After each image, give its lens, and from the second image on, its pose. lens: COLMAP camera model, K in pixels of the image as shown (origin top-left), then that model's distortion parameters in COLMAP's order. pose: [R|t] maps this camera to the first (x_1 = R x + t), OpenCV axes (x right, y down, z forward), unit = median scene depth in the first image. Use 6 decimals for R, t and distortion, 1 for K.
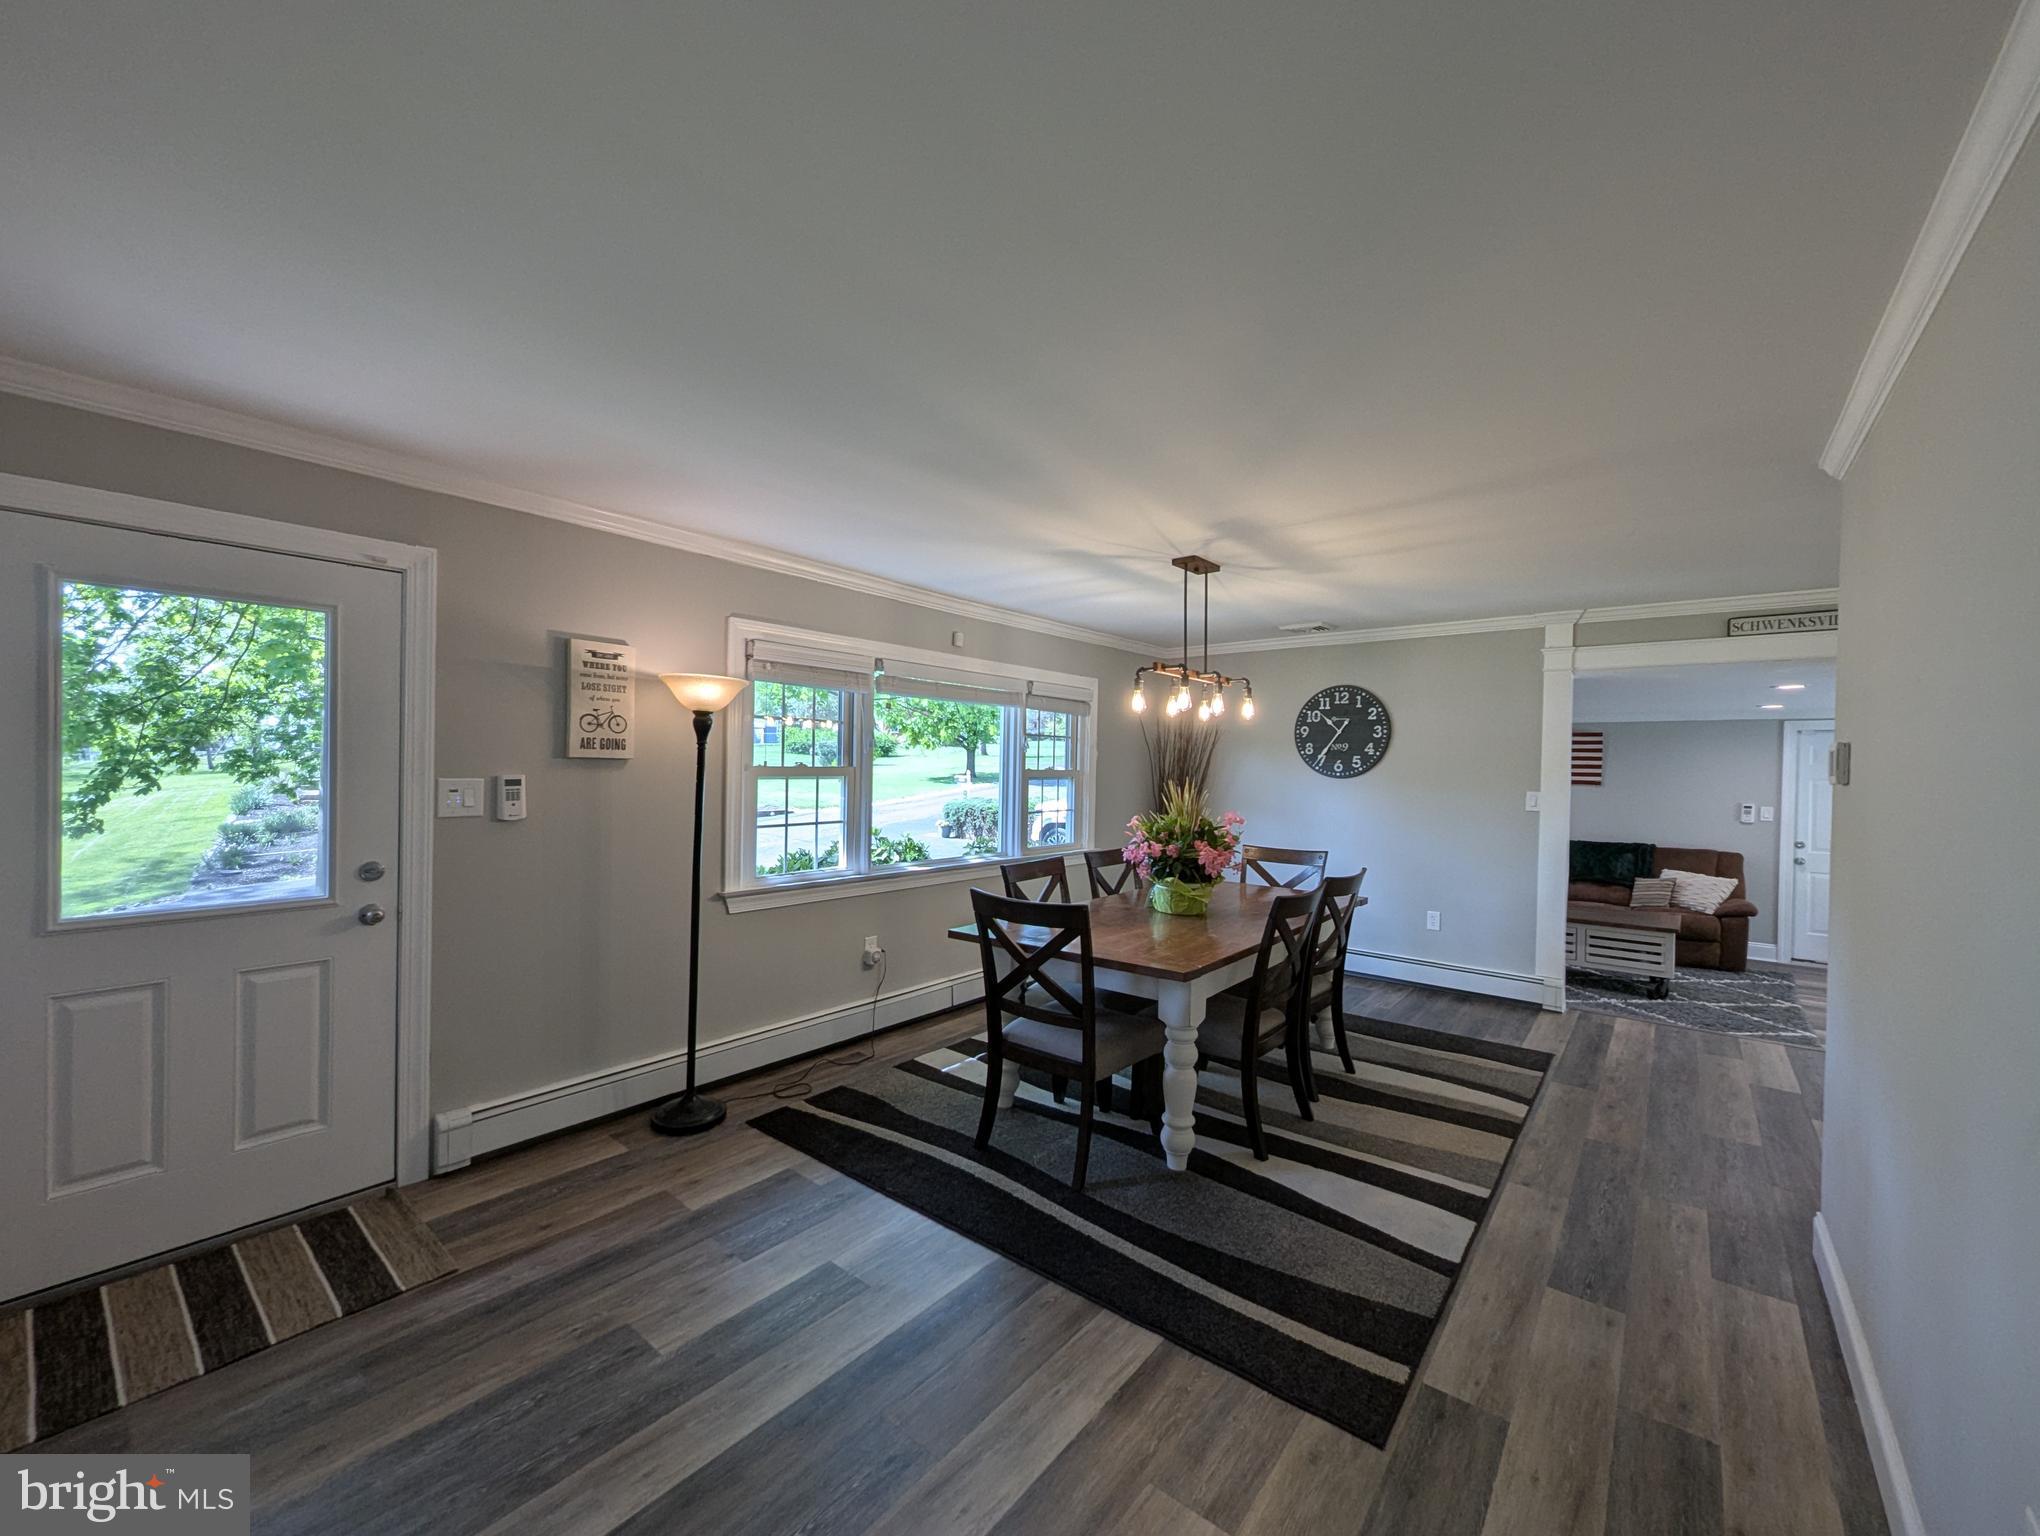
lens RADIAL K [[811.0, 0, 1027.3], [0, 811.0, 778.4], [0, 0, 1]] dist [0.000641, 0.000216]
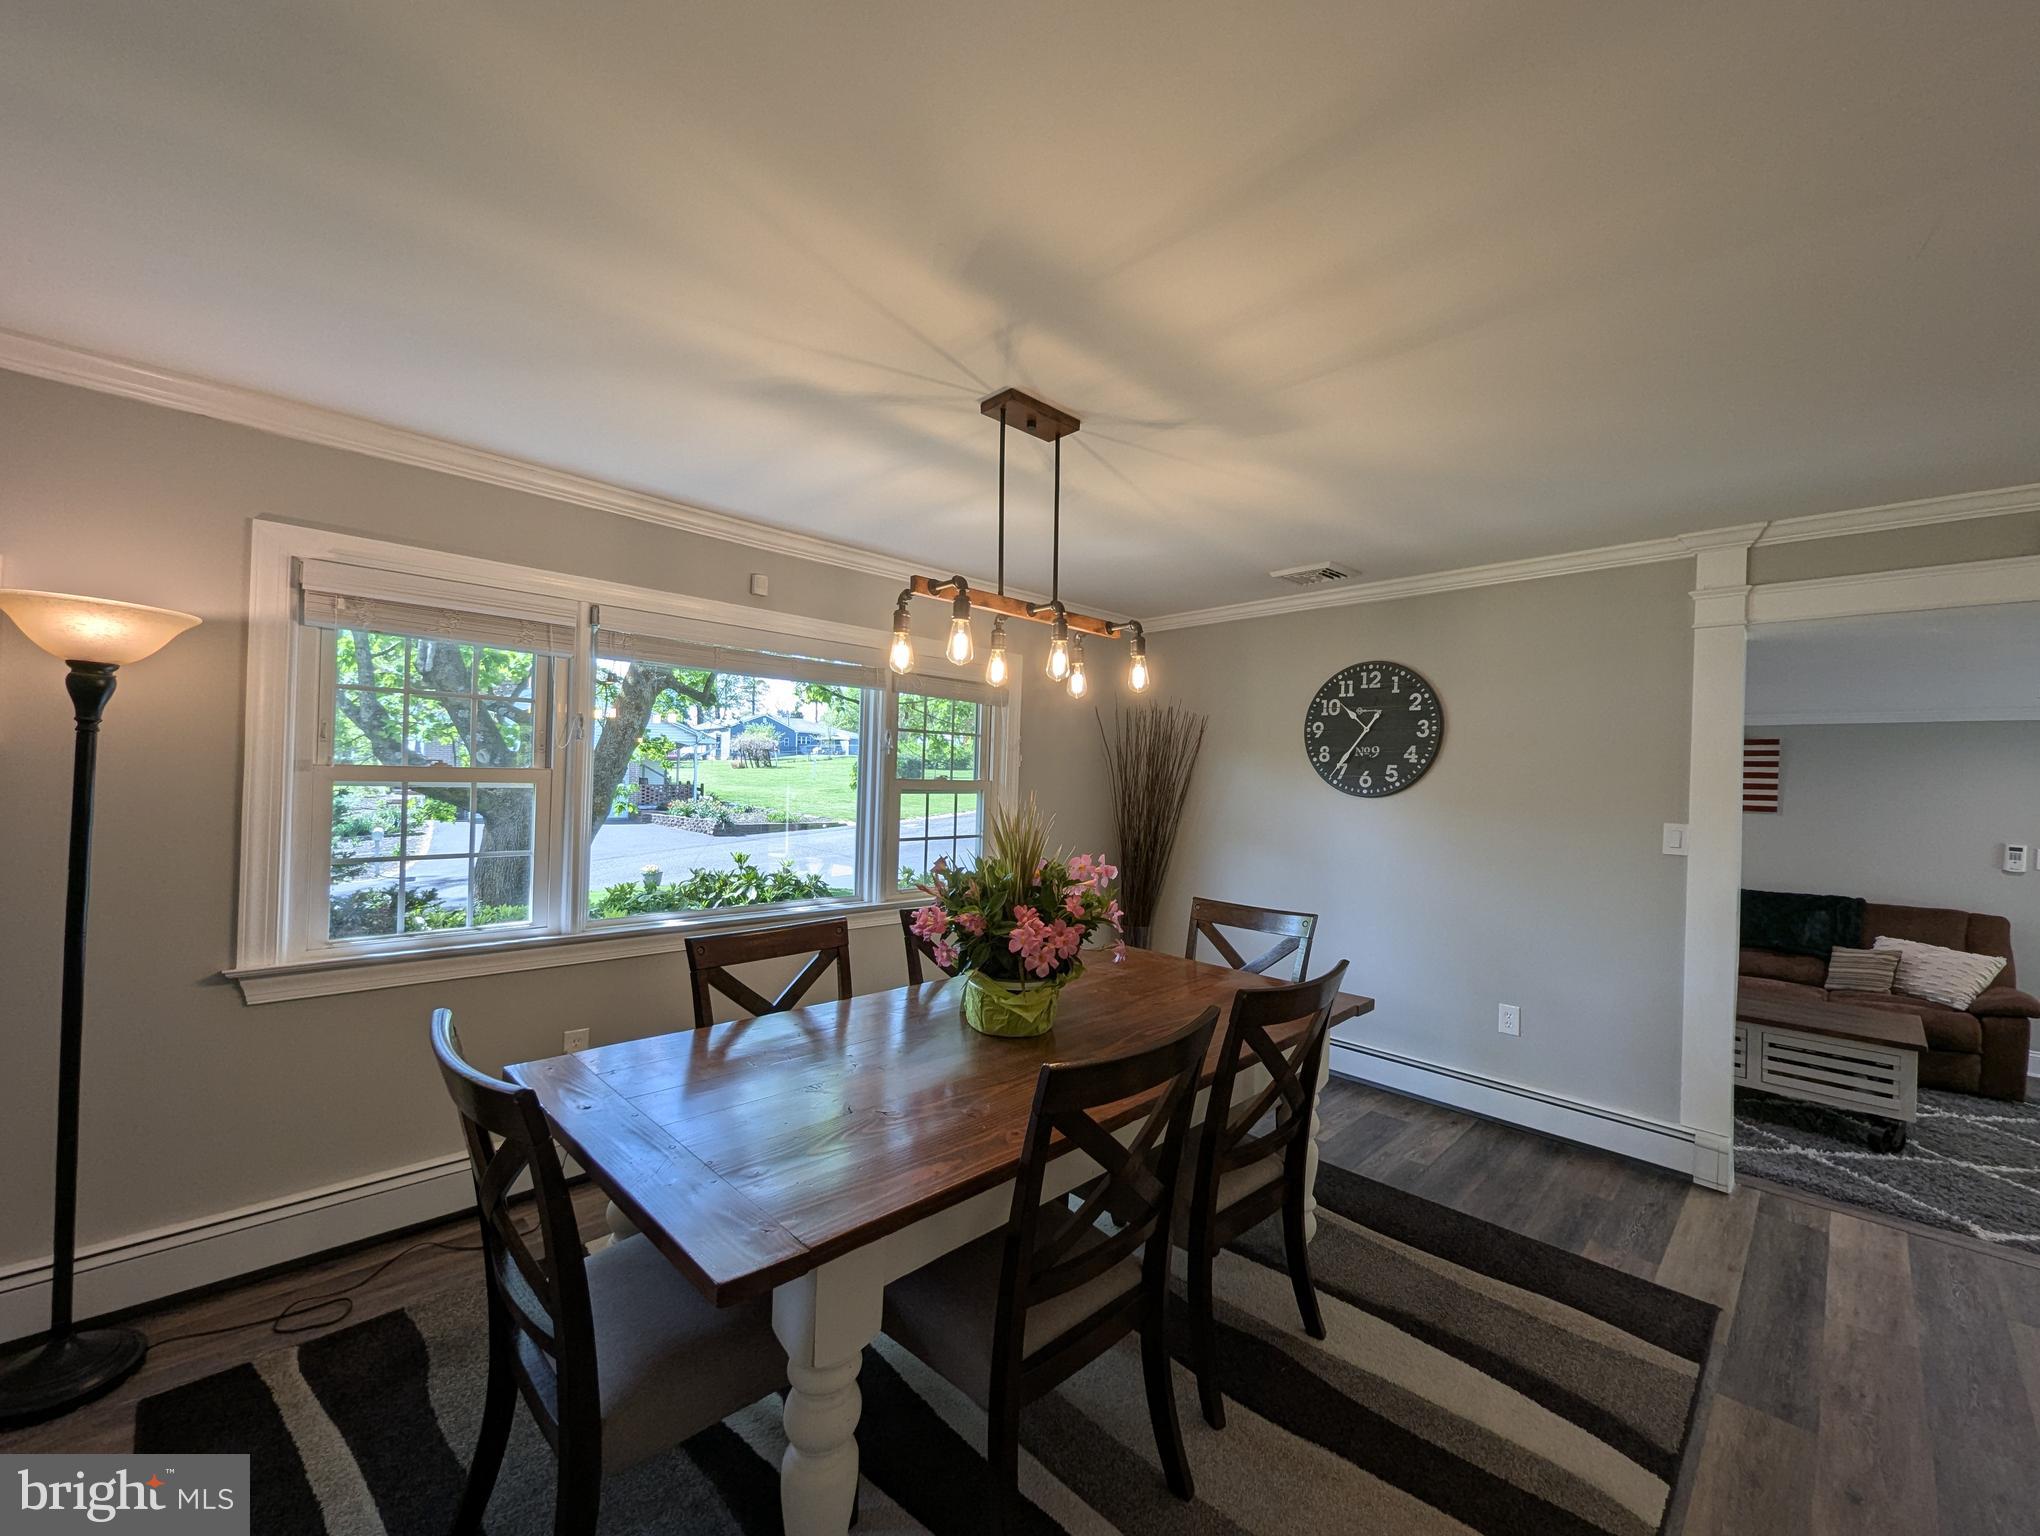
lens RADIAL K [[818.9, 0, 1021.8], [0, 818.9, 775.5], [0, 0, 1]] dist [-0.000724, -0.000837]
pose [[0.993352, 0.011260, -0.114566, 0.234391], [-0.013808, 0.999674, -0.021477, 0.000263], [0.114287, 0.022916, 0.993183, 0.378849]]
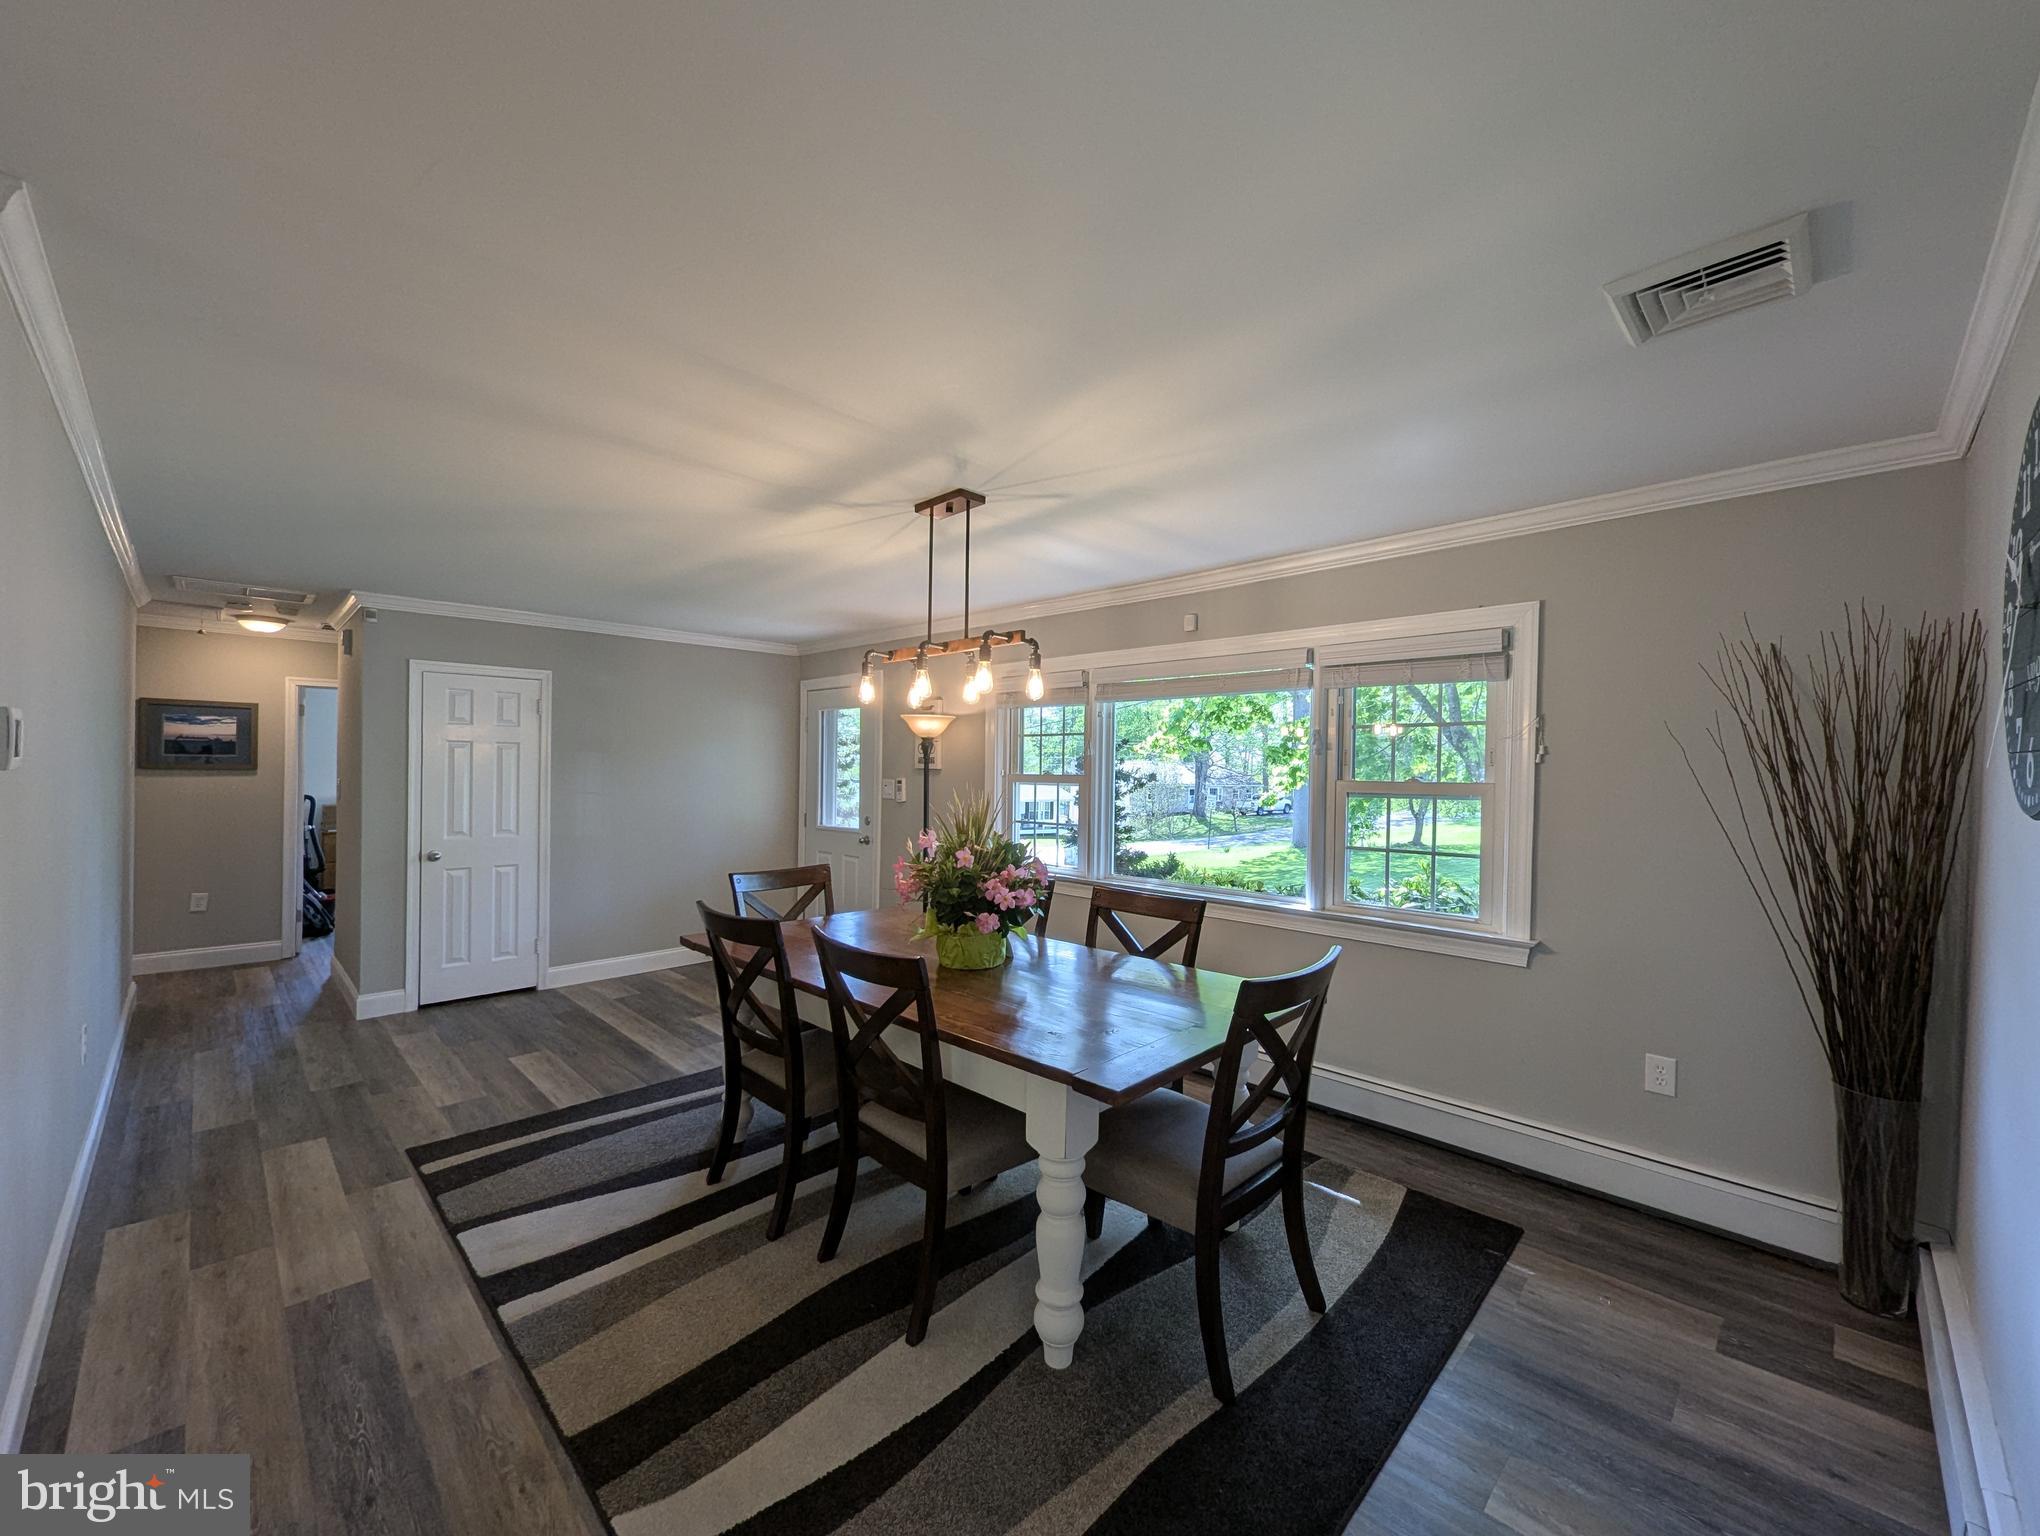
lens RADIAL K [[810.7, 0, 1020.0], [0, 810.7, 768.0], [0, 0, 1]] dist [0.001077, 0.000055]
pose [[-0.102965, -0.020159, -0.994481, 0.827845], [-0.029603, 0.999414, -0.017194, -0.002332], [0.994244, 0.027669, -0.103501, 0.996354]]
